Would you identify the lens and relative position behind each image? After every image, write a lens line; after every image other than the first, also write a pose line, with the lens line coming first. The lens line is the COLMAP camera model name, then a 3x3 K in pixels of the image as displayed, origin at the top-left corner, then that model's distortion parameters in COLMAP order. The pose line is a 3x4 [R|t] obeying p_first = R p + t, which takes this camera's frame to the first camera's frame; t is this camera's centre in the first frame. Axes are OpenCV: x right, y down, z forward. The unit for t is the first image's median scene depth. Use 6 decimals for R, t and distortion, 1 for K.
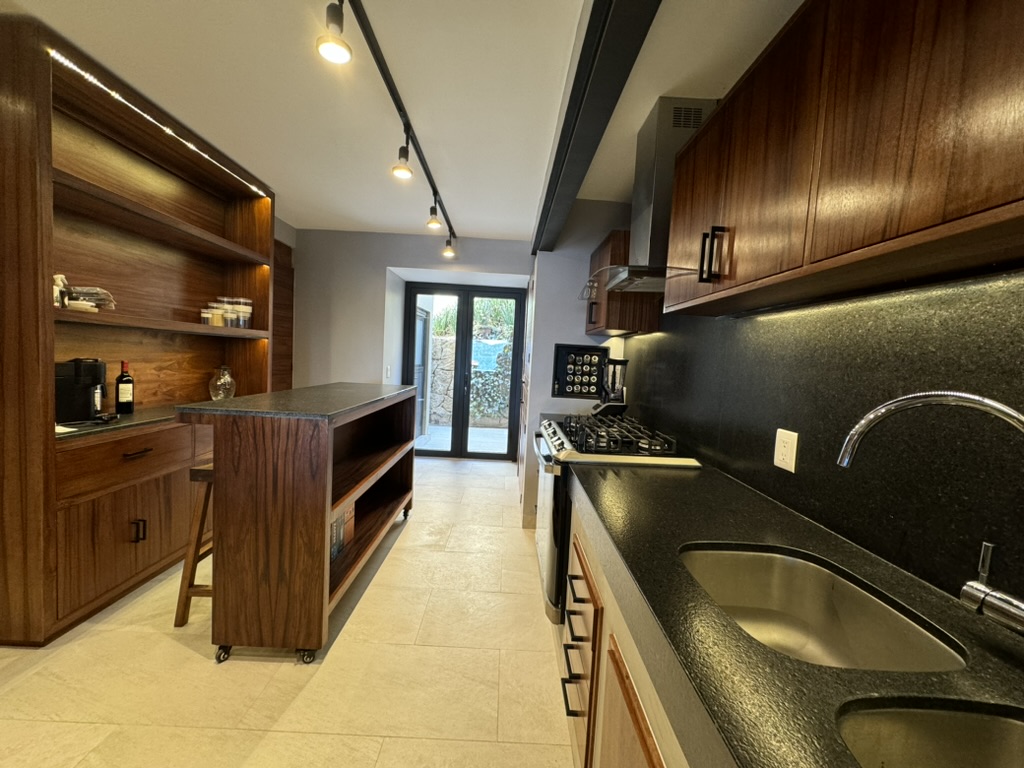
lens RADIAL K [[410.3, 0, 512.0], [0, 410.3, 384.0], [0, 0, 1]] dist [-0.000426, 0.000043]
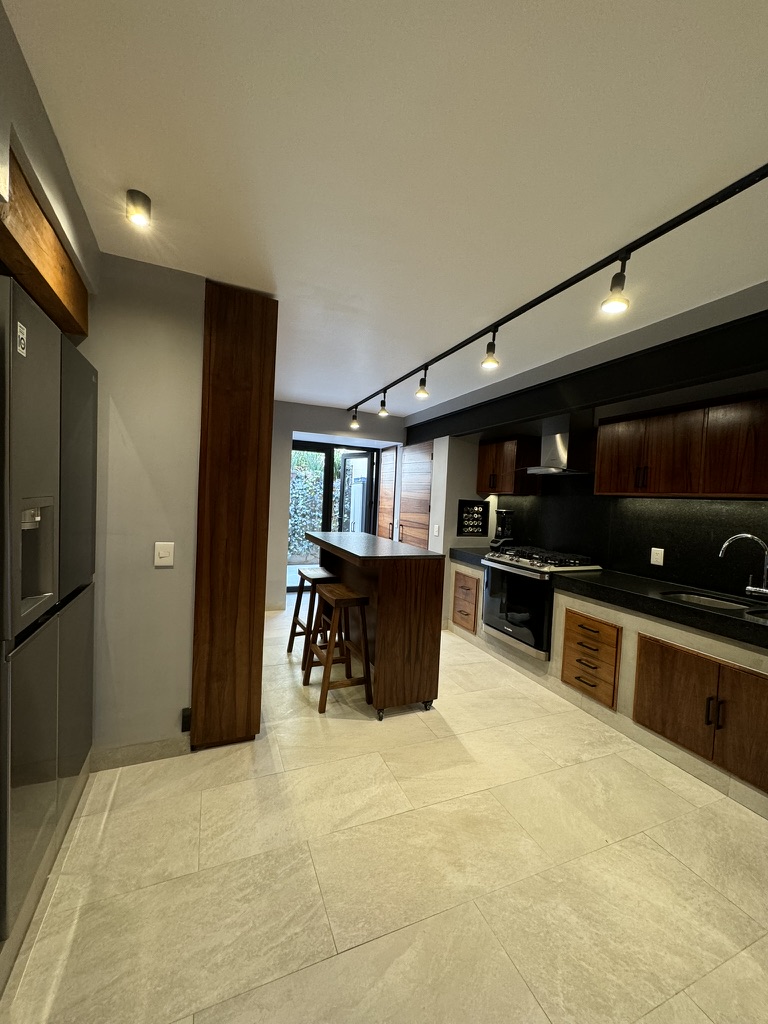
lens RADIAL K [[410.3, 0, 384.0], [0, 410.3, 512.0], [0, 0, 1]] dist [-0.000426, 0.000043]
pose [[0.924547, -0.024447, 0.380284, -0.695571], [0.029063, 0.999557, -0.006400, -0.052661], [-0.379959, 0.016970, 0.924848, -0.245964]]
